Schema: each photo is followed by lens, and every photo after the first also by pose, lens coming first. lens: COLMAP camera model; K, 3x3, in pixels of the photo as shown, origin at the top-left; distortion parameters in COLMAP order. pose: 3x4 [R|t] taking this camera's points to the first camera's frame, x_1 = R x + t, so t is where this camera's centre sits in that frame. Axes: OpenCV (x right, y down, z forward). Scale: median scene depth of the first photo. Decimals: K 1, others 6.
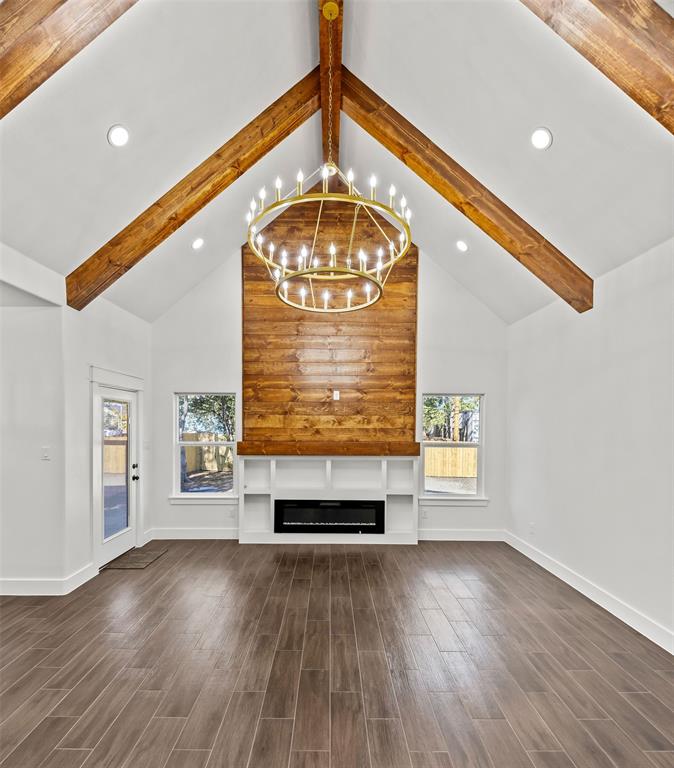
lens RADIAL K [[359.7, 0, 333.1], [0, 359.7, 432.5], [0, 0, 1]] dist [0.015395, -0.001067]
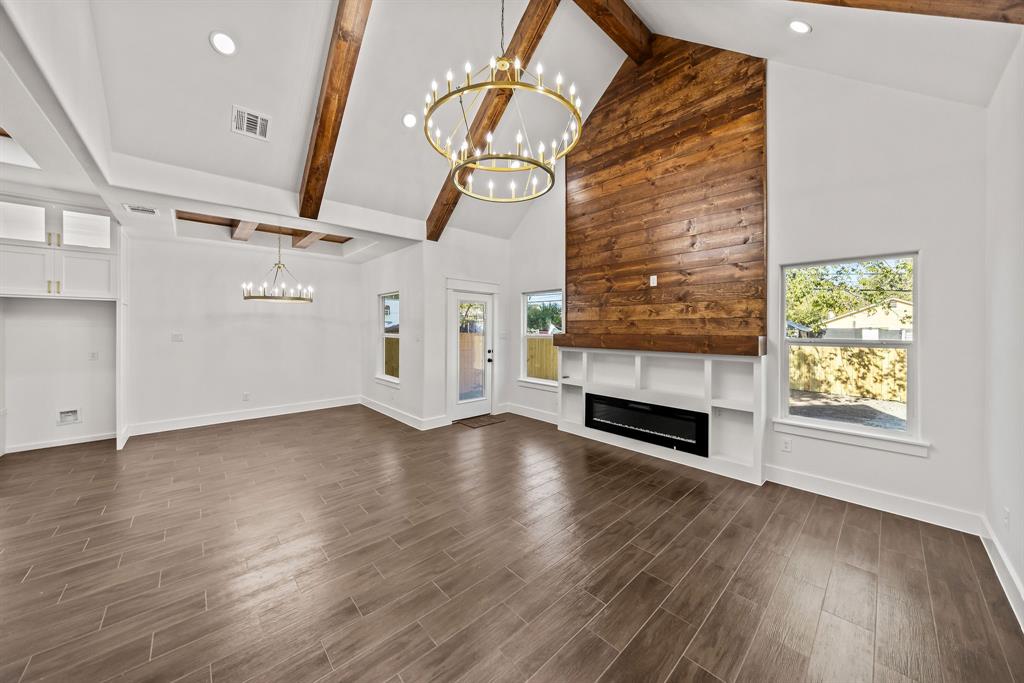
lens RADIAL K [[350.3, 0, 509.6], [0, 350.3, 329.5], [0, 0, 1]] dist [-0.001311, -0.000168]
pose [[0.671111, -0.001939, -0.741354, 0.401689], [-0.013943, 0.999787, -0.015237, 0.029979], [0.741225, 0.020563, 0.670941, 0.192352]]
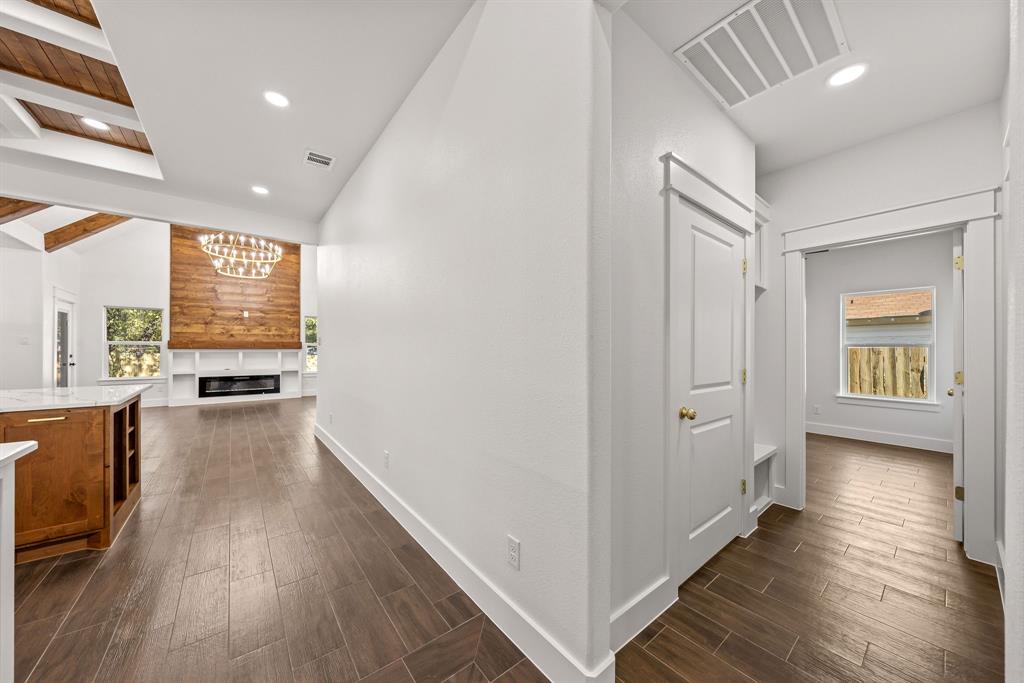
lens RADIAL K [[353.1, 0, 505.5], [0, 353.1, 350.2], [0, 0, 1]] dist [-0.002072, -0.000161]
pose [[0.796719, -0.004931, 0.604330, -0.022275], [0.017831, 0.999723, -0.015350, 0.113306], [-0.604087, 0.023005, 0.796586, -1.054159]]
